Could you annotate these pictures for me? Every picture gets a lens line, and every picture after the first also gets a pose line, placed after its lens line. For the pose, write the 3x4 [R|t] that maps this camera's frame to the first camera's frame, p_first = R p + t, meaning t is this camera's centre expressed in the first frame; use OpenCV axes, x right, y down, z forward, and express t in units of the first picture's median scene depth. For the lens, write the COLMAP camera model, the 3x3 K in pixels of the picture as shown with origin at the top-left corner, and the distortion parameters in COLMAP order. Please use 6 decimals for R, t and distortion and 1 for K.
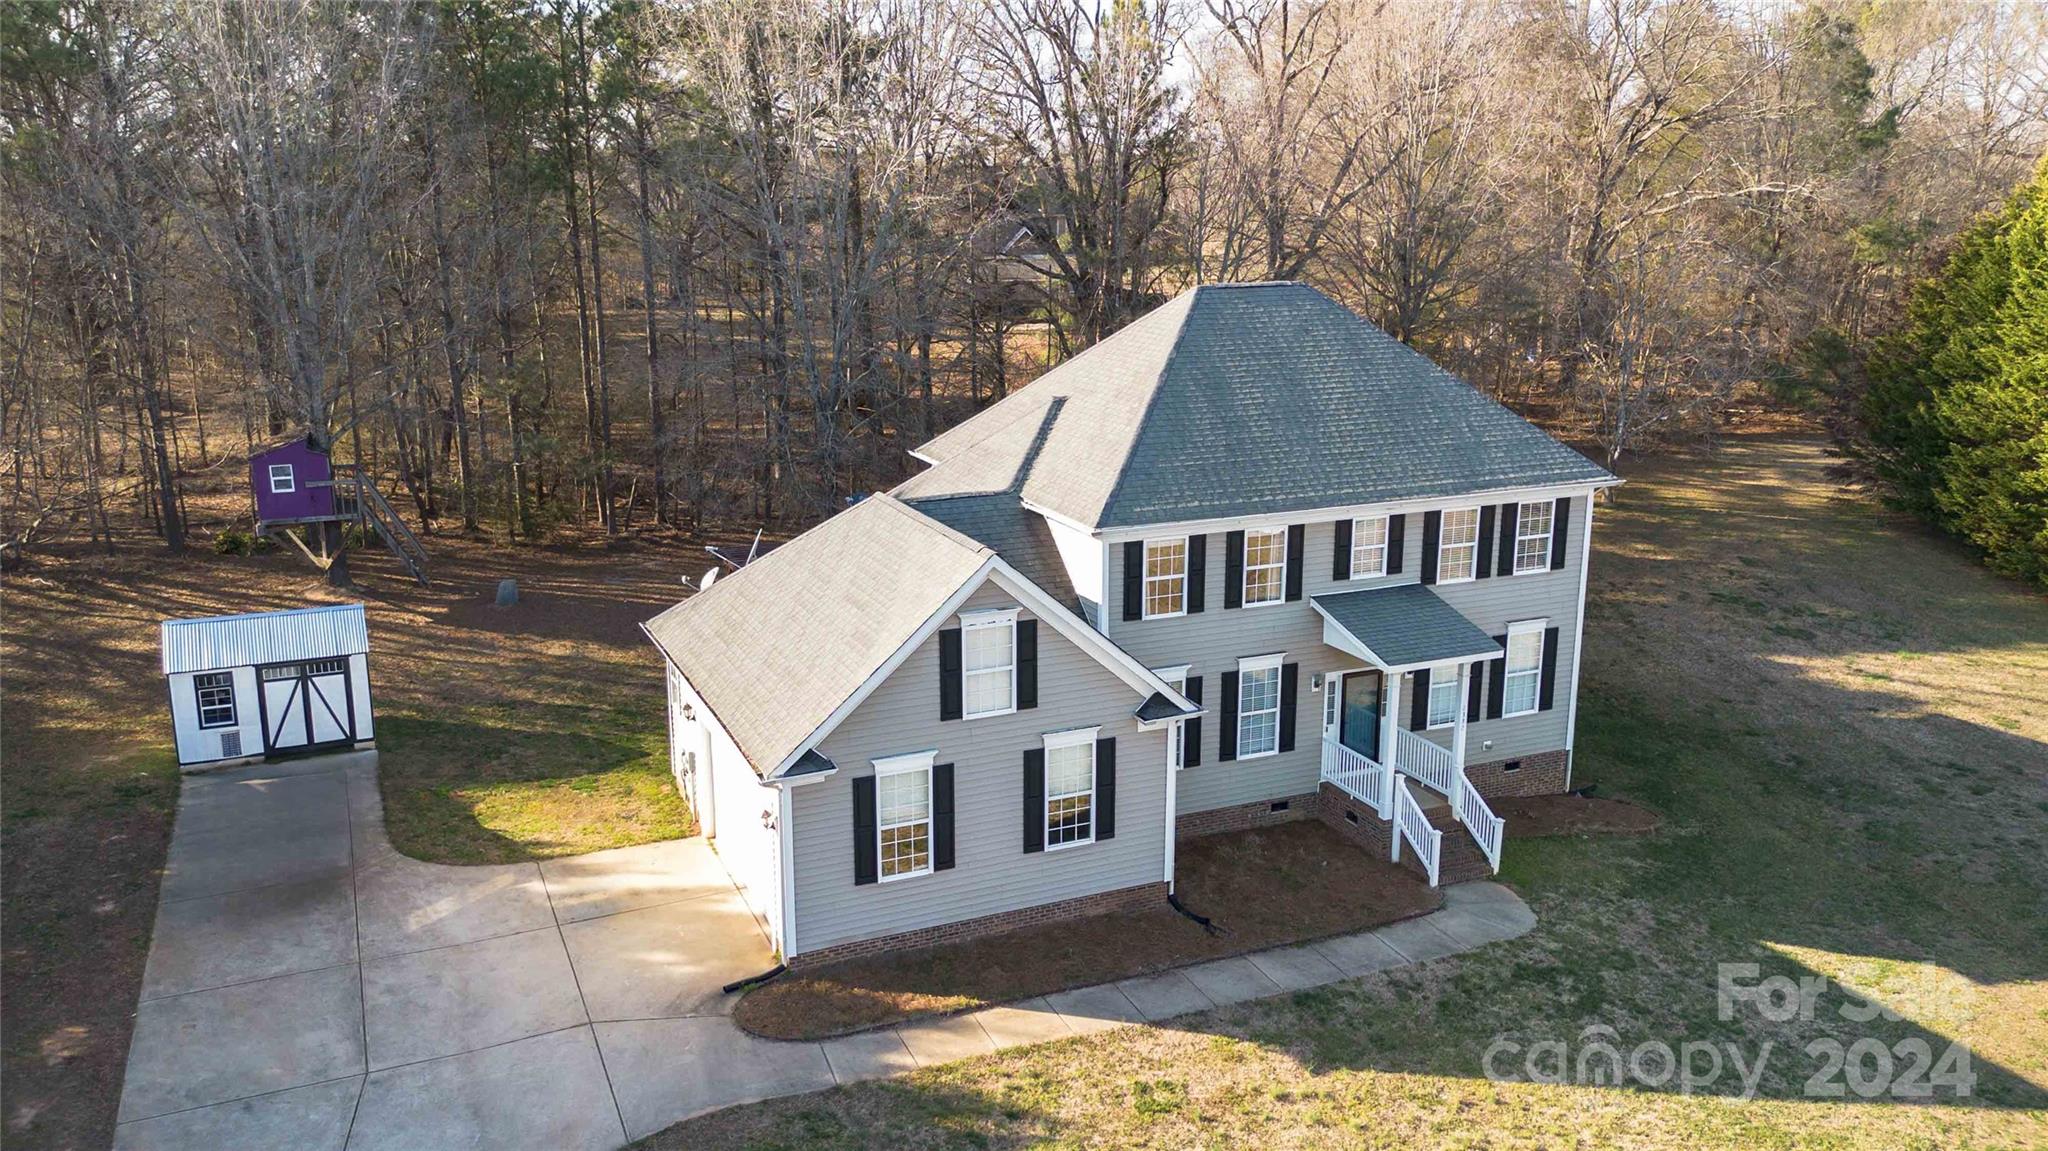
lens RADIAL K [[1553.9, 0, 1024.0], [0, 1553.9, 575.5], [0, 0, 1]] dist [0.036190, -0.003898]
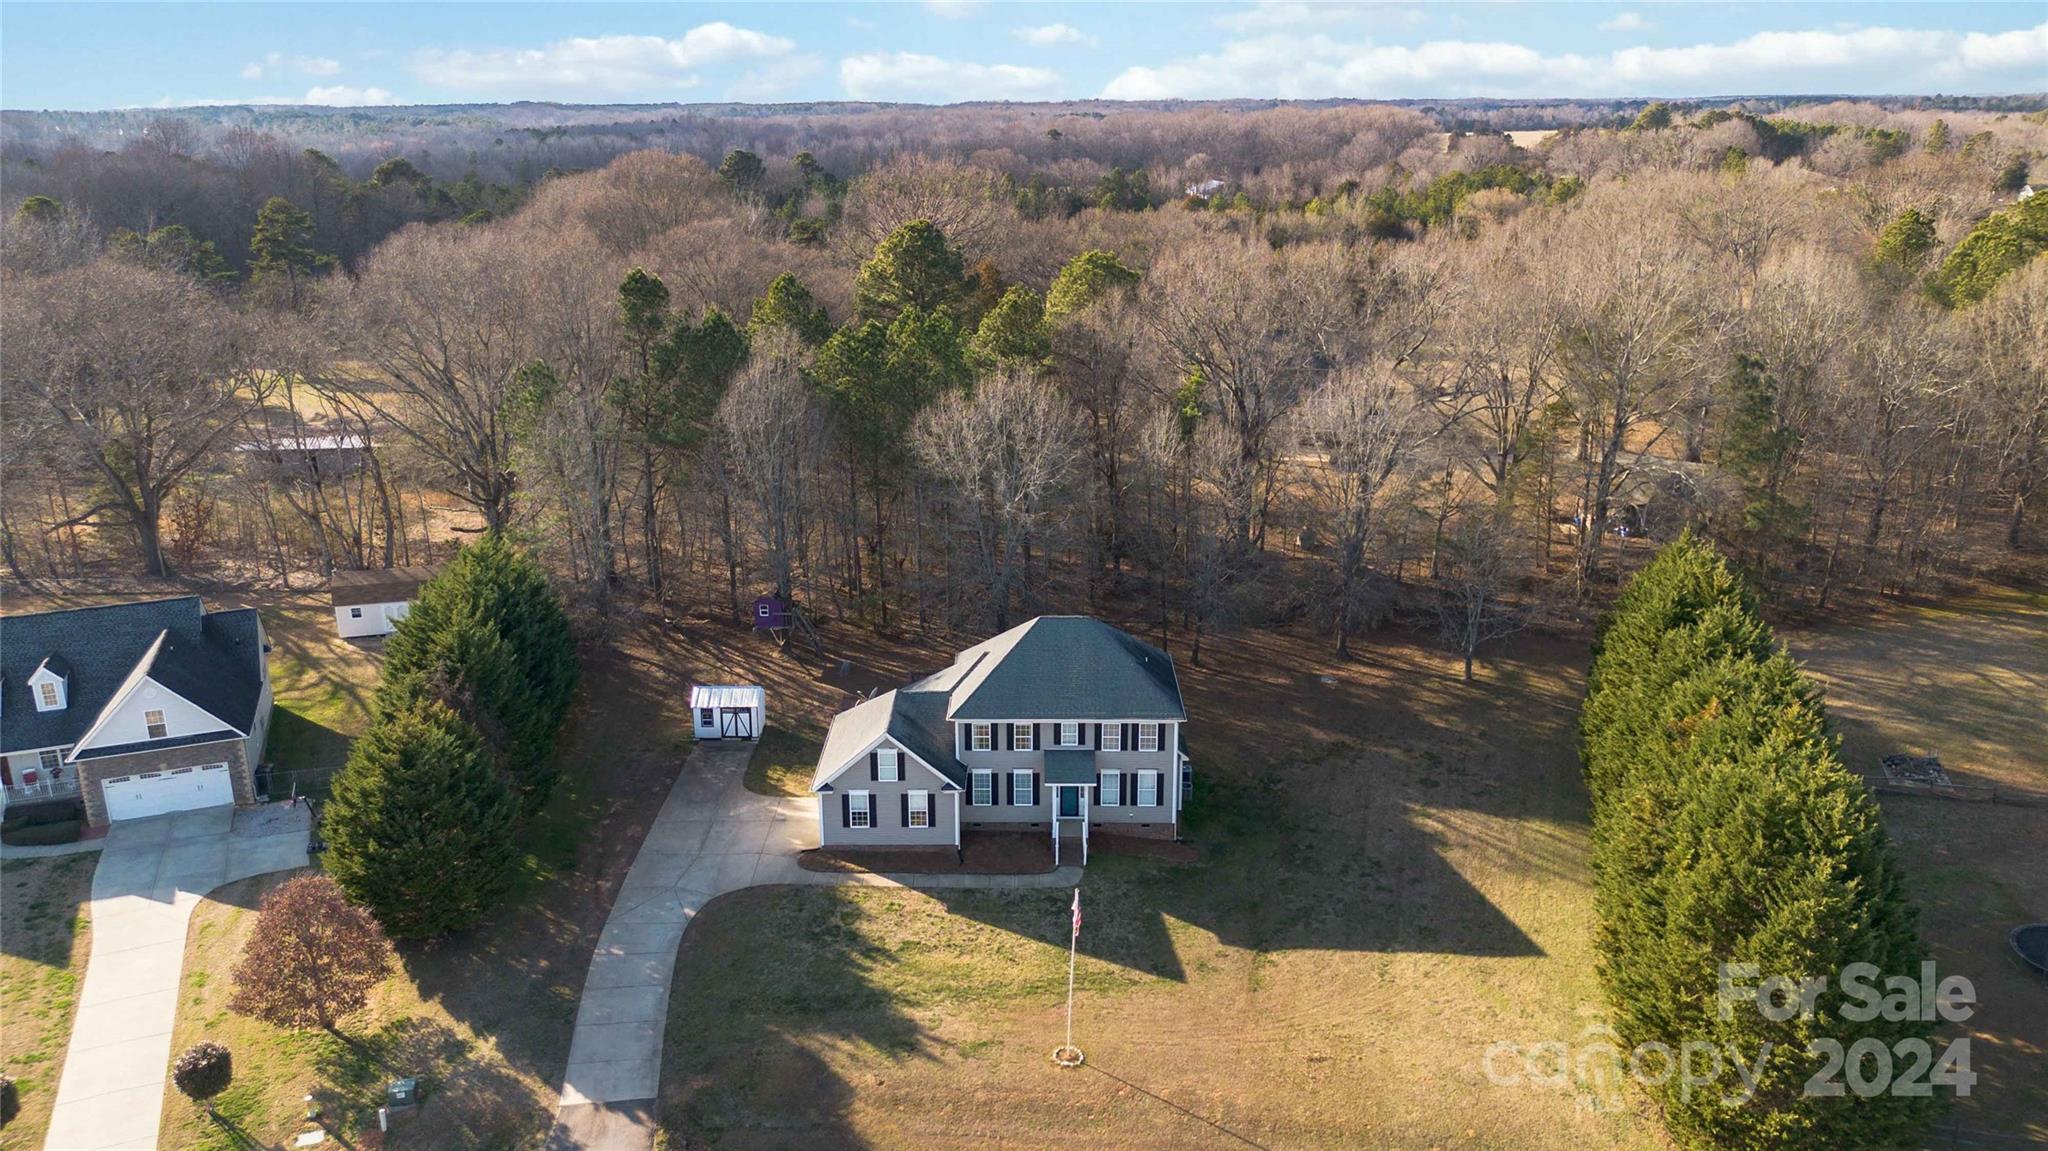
lens RADIAL K [[1456.2, 0, 1024.0], [0, 1456.2, 575.5], [0, 0, 1]] dist [0.132727, -0.000004]
pose [[0.911755, 0.118546, -0.393254, 1.139847], [-0.094543, 0.992307, 0.079934, -0.495438], [0.399705, -0.035701, 0.915948, -1.331173]]
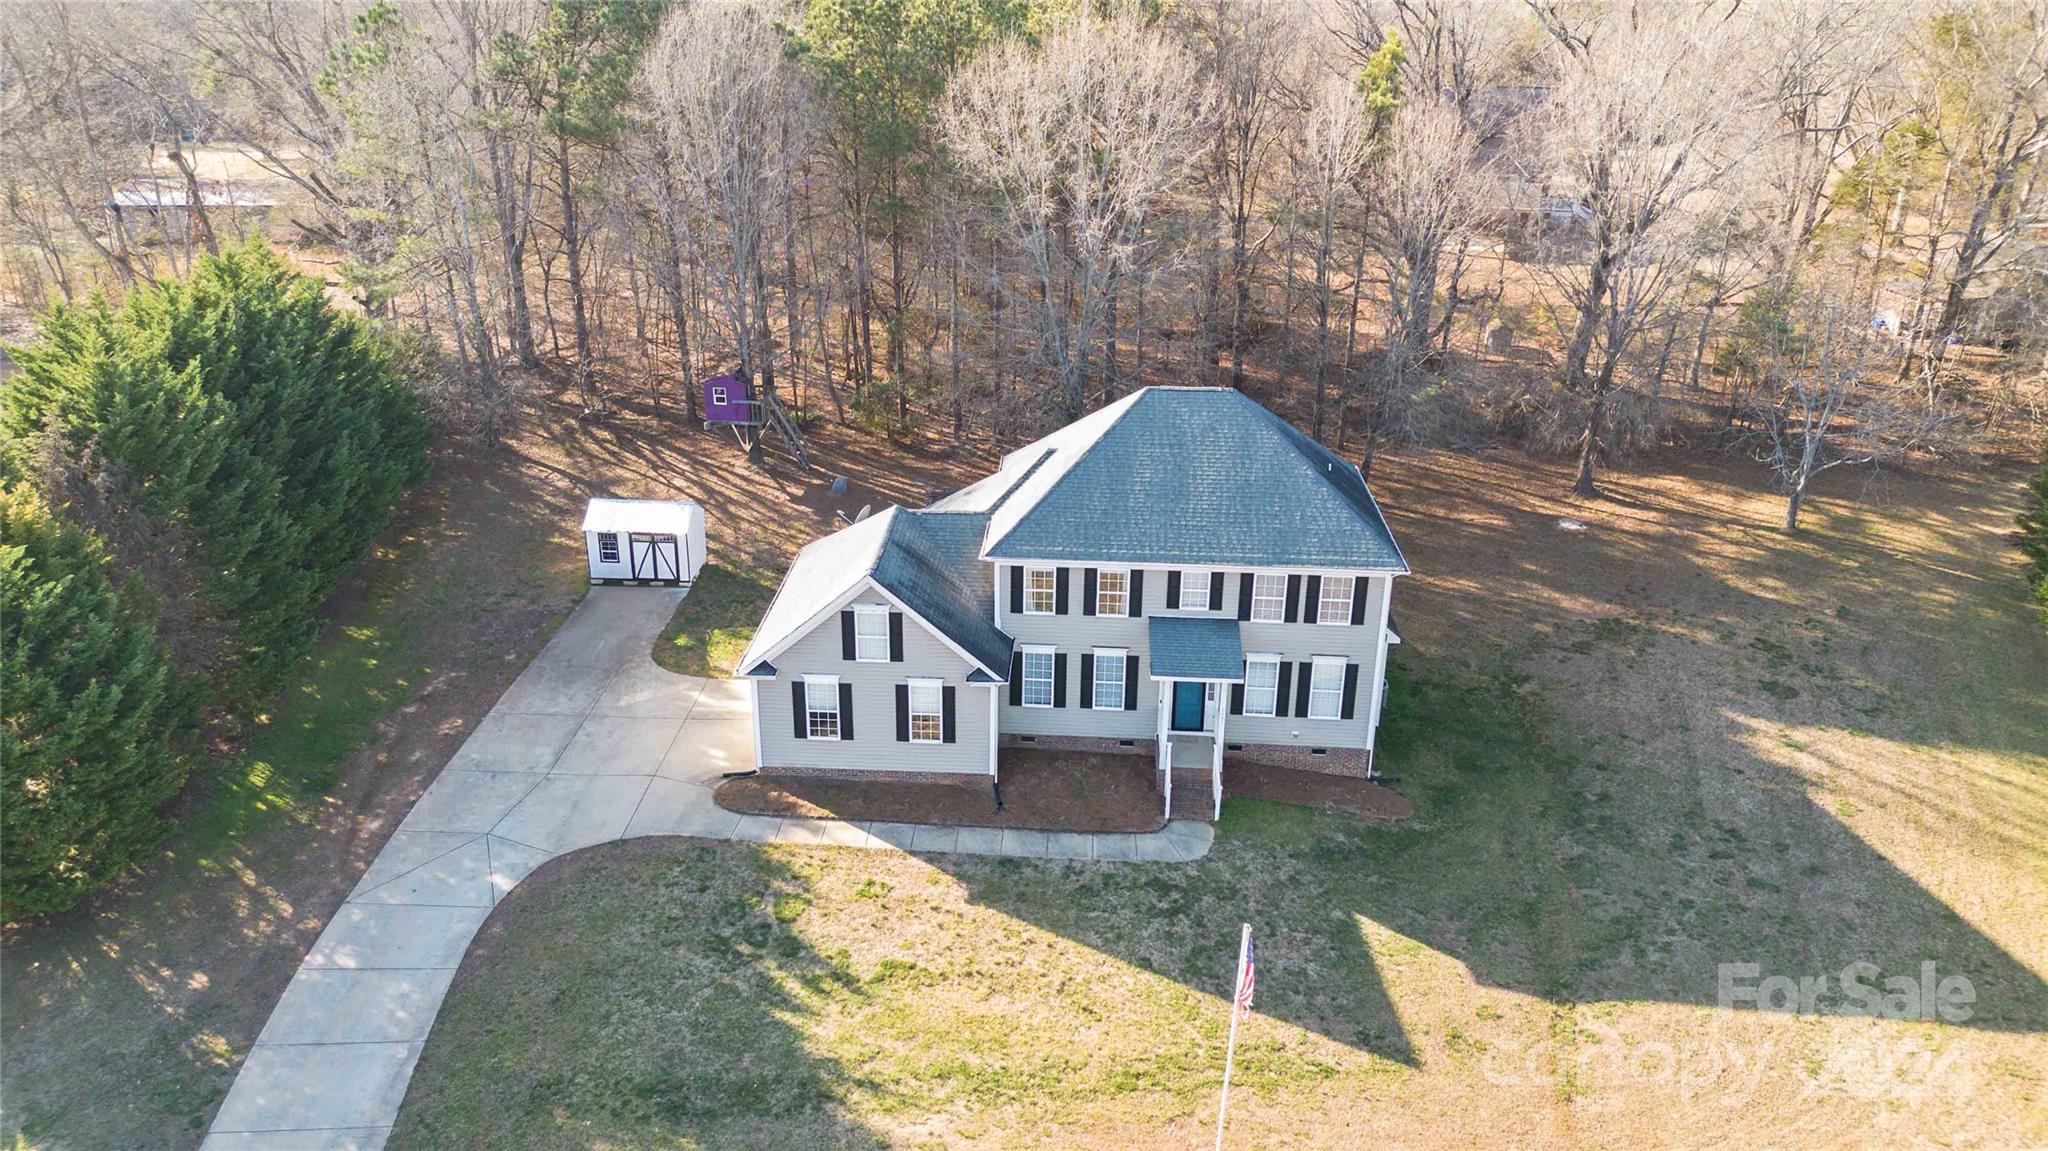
lens RADIAL K [[1431.8, 0, 1024.0], [0, 1431.8, 575.5], [0, 0, 1]] dist [0.065778, -0.001976]
pose [[0.891760, 0.183252, -0.413744, 0.670868], [-0.119949, 0.977351, 0.174347, -0.263161], [0.436322, -0.105848, 0.893543, -0.303734]]
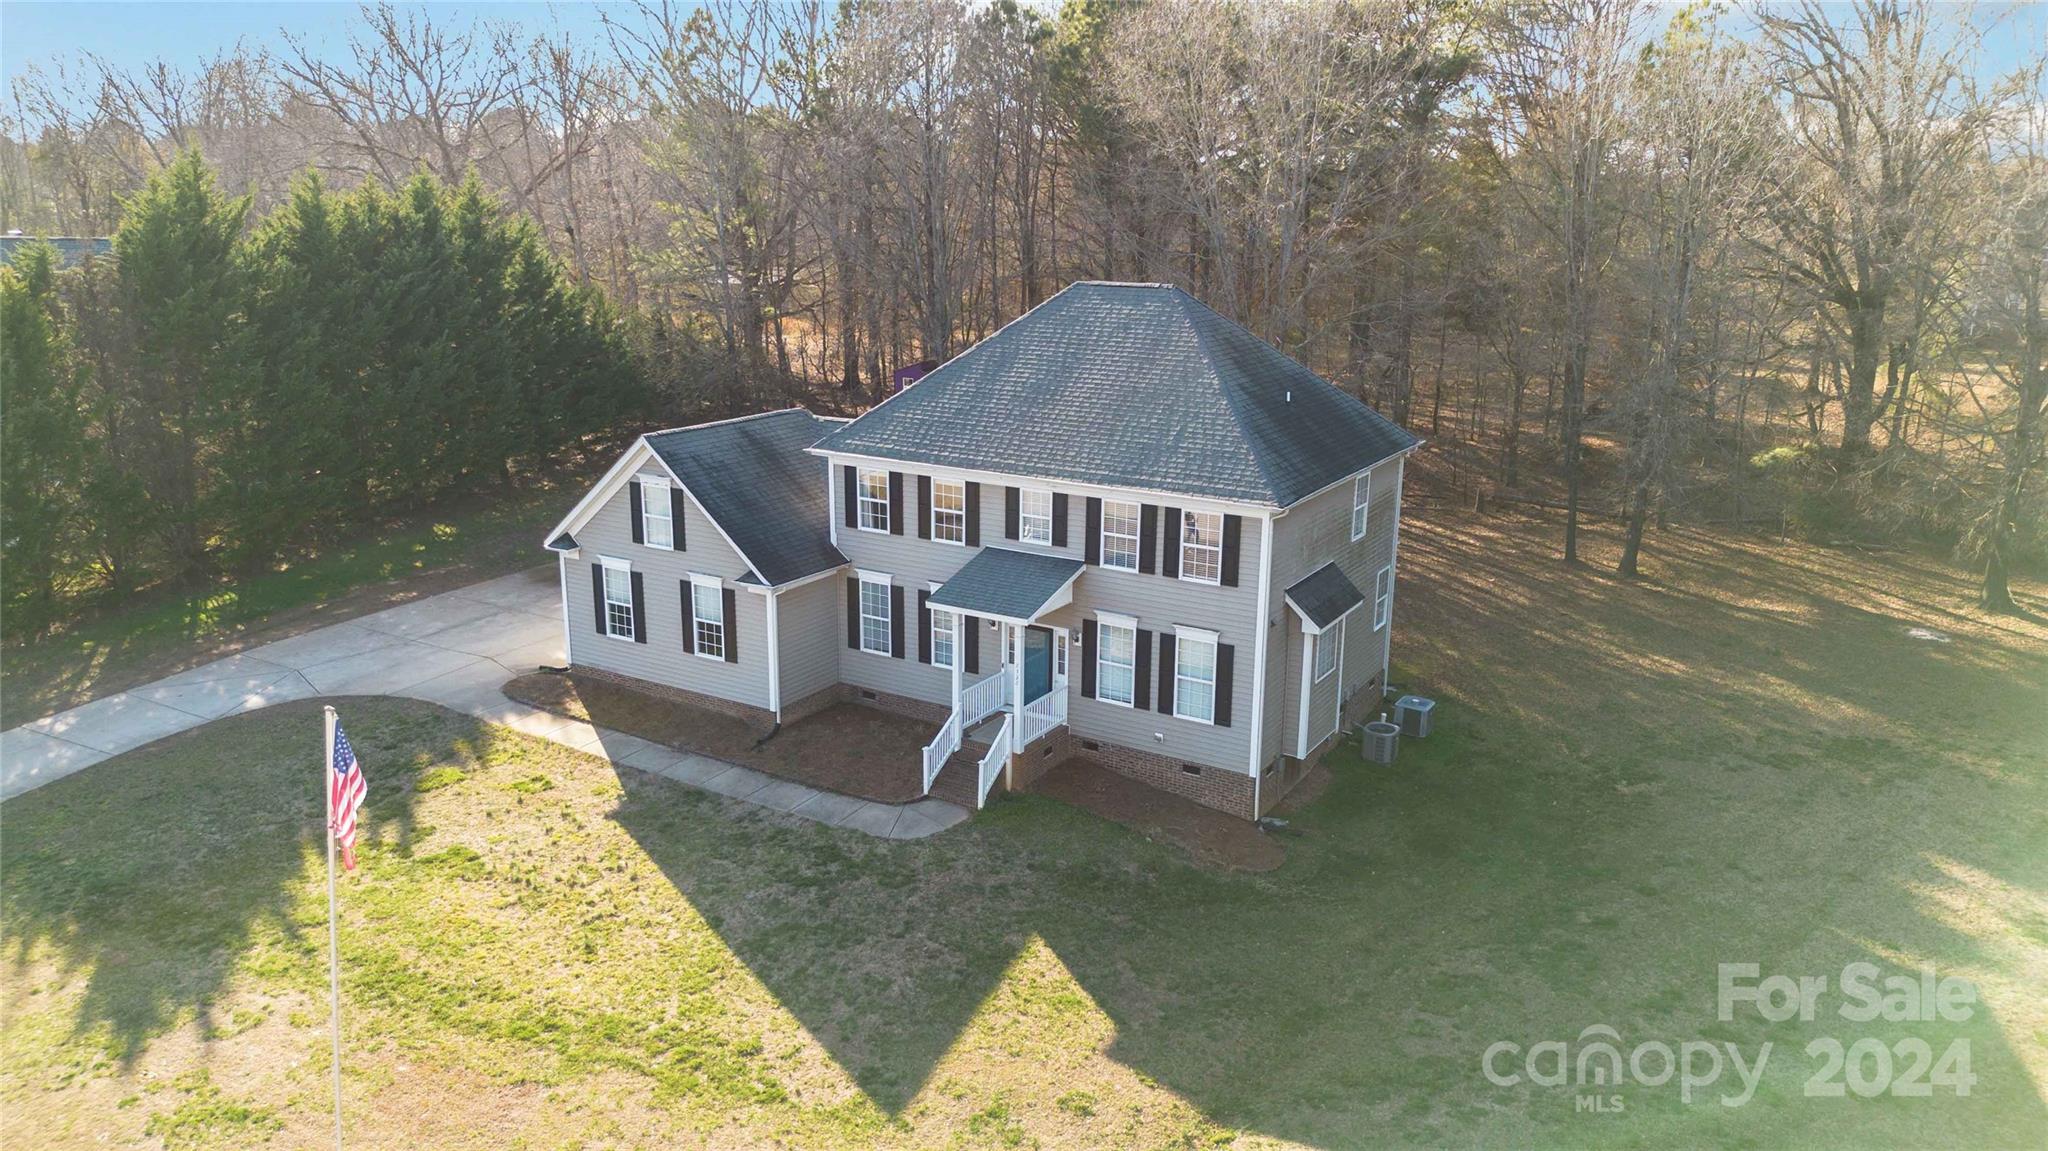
lens RADIAL K [[1431.8, 0, 1024.0], [0, 1431.8, 575.5], [0, 0, 1]] dist [0.065778, -0.001976]
pose [[0.576263, 0.214920, -0.788498, 1.104689], [-0.205929, 0.971857, 0.114398, -0.098968], [0.790894, 0.096451, 0.604304, 0.383481]]
